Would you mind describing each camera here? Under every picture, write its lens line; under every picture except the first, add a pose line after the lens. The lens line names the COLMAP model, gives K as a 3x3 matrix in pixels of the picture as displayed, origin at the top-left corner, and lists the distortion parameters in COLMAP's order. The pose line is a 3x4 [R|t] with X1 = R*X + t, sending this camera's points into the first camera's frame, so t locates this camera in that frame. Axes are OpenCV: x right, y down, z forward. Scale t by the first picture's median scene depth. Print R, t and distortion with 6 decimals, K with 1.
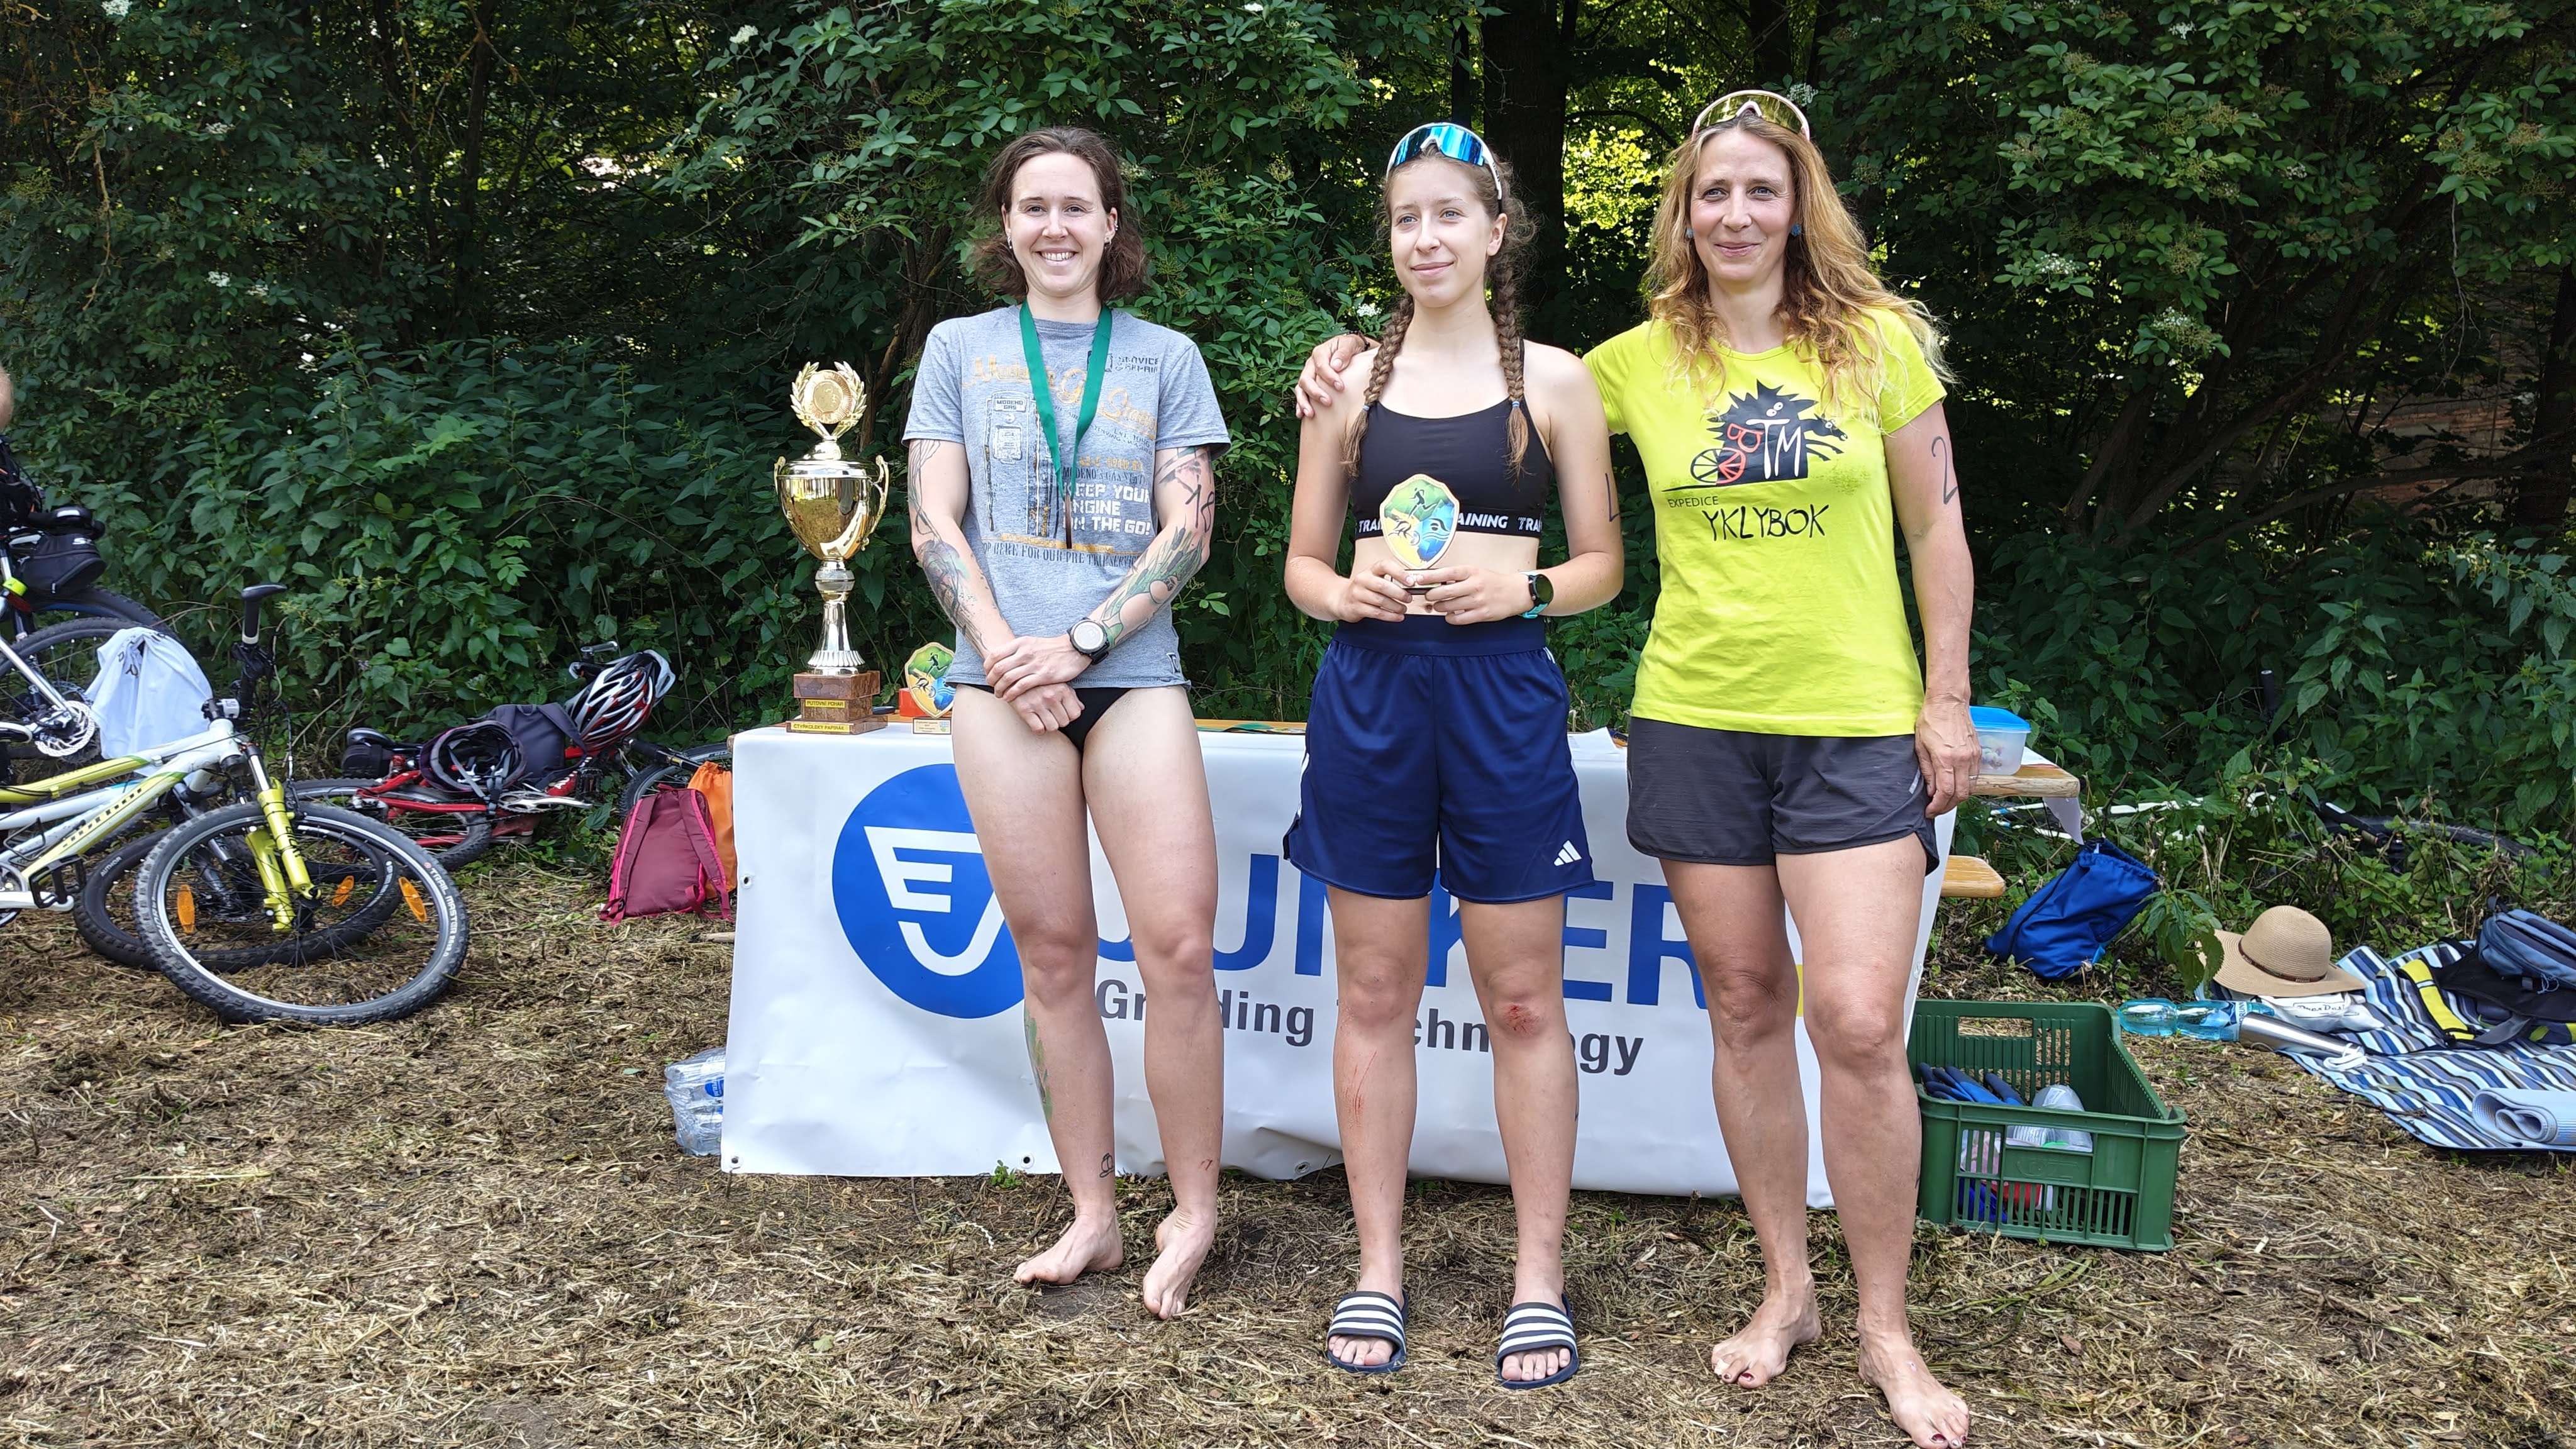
lens RADIAL K [[2047.8, 0, 1289.0], [0, 2047.8, 726.4], [0, 0, 1]] dist [0.029187, -0.089140]
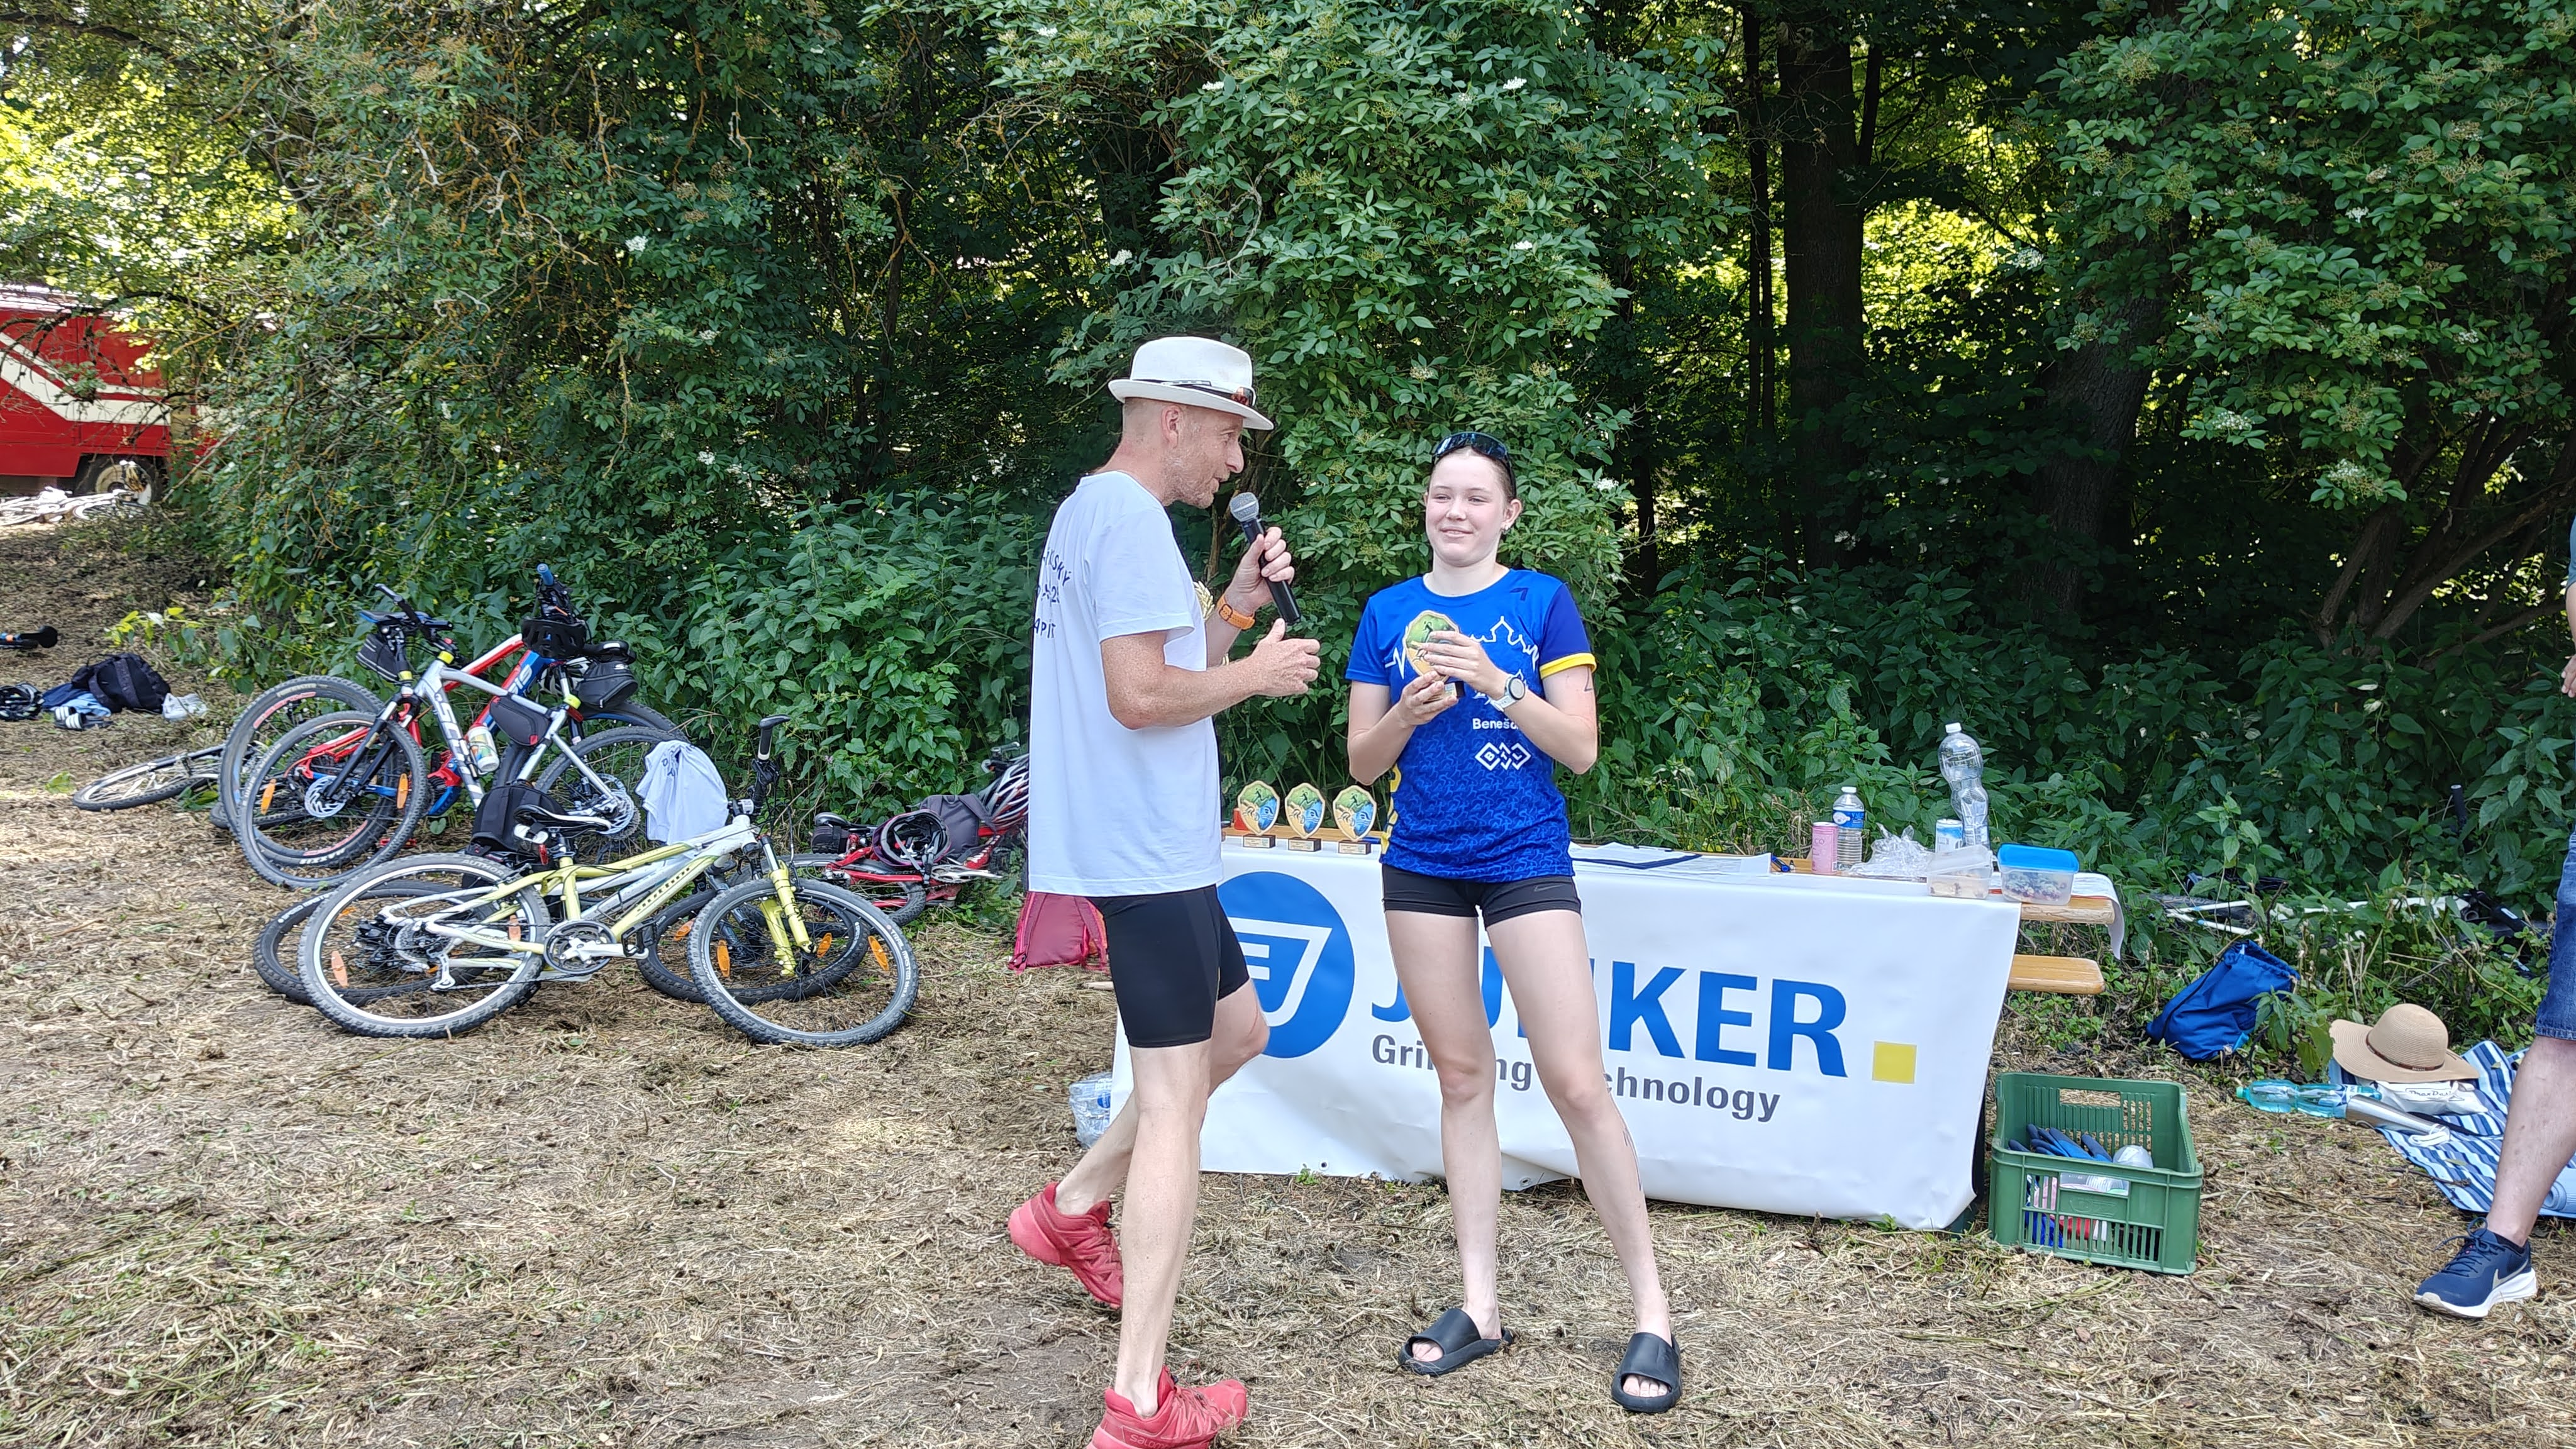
lens RADIAL K [[2047.8, 0, 1265.4], [0, 2047.8, 715.7], [0, 0, 1]] dist [0.029187, -0.089140]
pose [[0.984575, 0.007222, -0.174815, 0.054233], [-0.011070, 0.999717, -0.021047, -0.044977], [0.174614, 0.022657, 0.984376, -0.274144]]
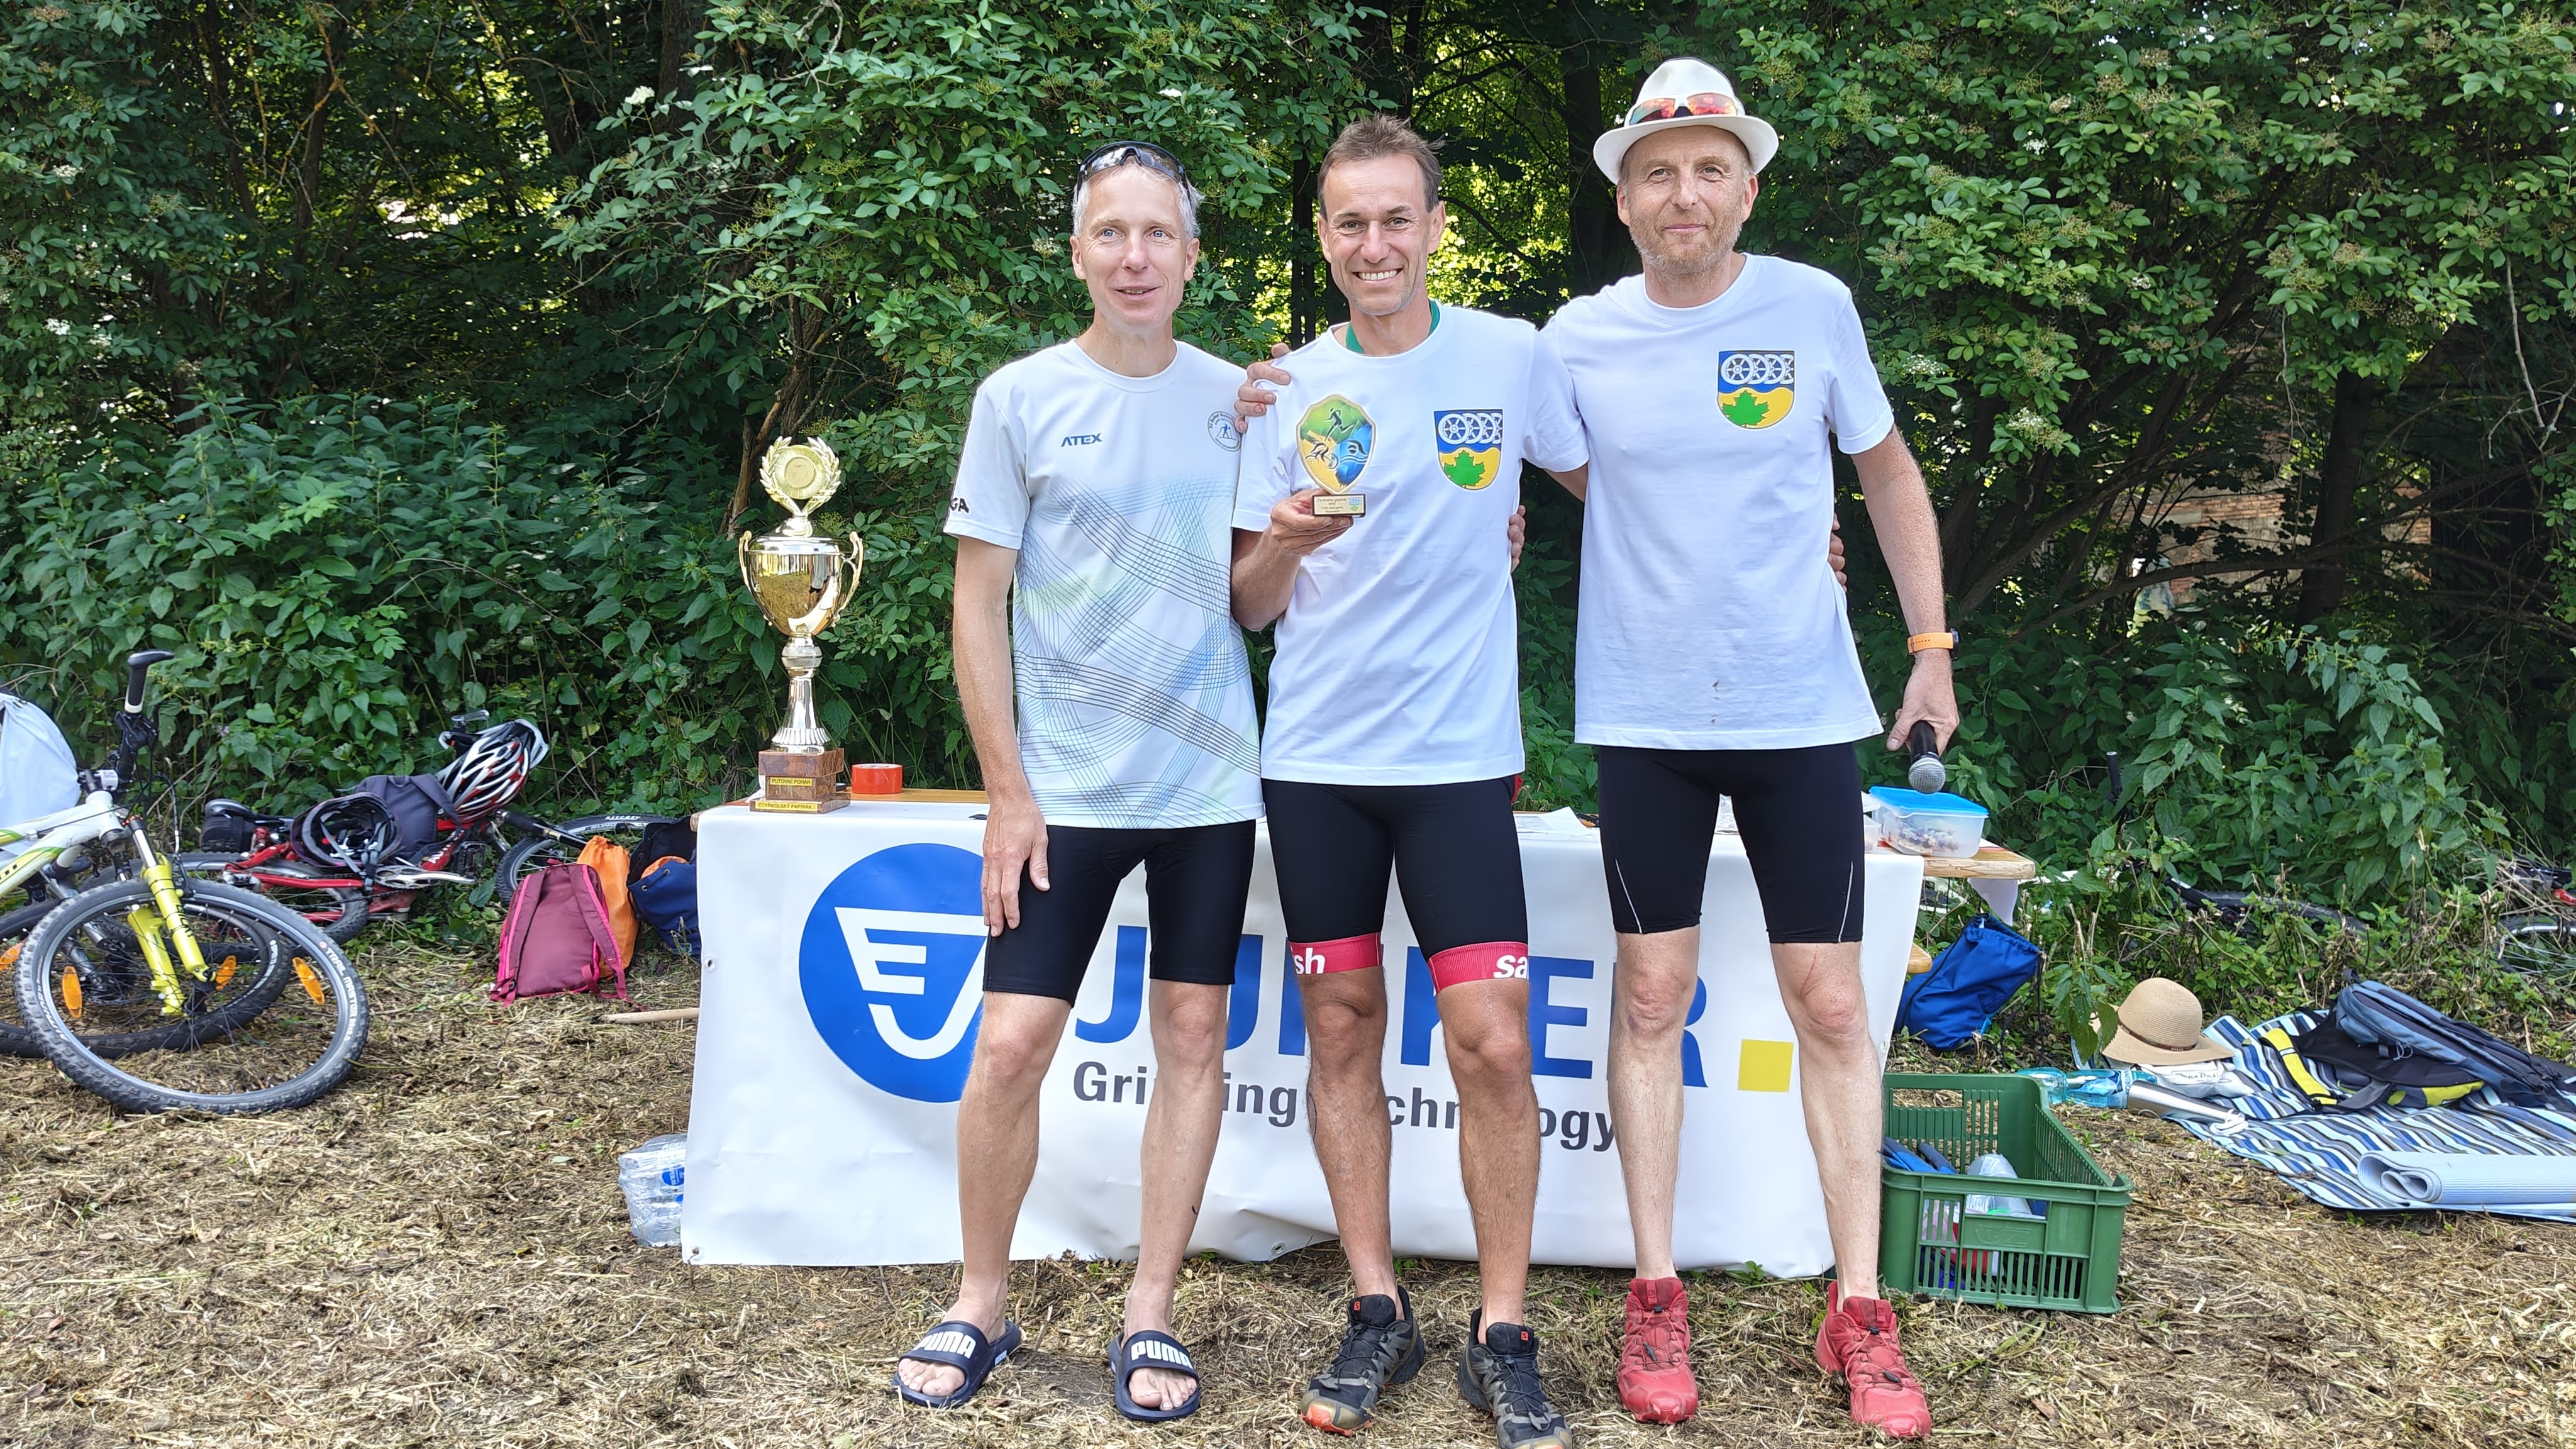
lens RADIAL K [[2047.8, 0, 1298.1], [0, 2047.8, 723.2], [0, 0, 1]] dist [0.029187, -0.089140]
pose [[0.994145, 0.008526, 0.107719, -0.071945], [-0.004817, 0.999388, -0.034650, -0.004836], [-0.107949, 0.033928, 0.993577, -0.004289]]
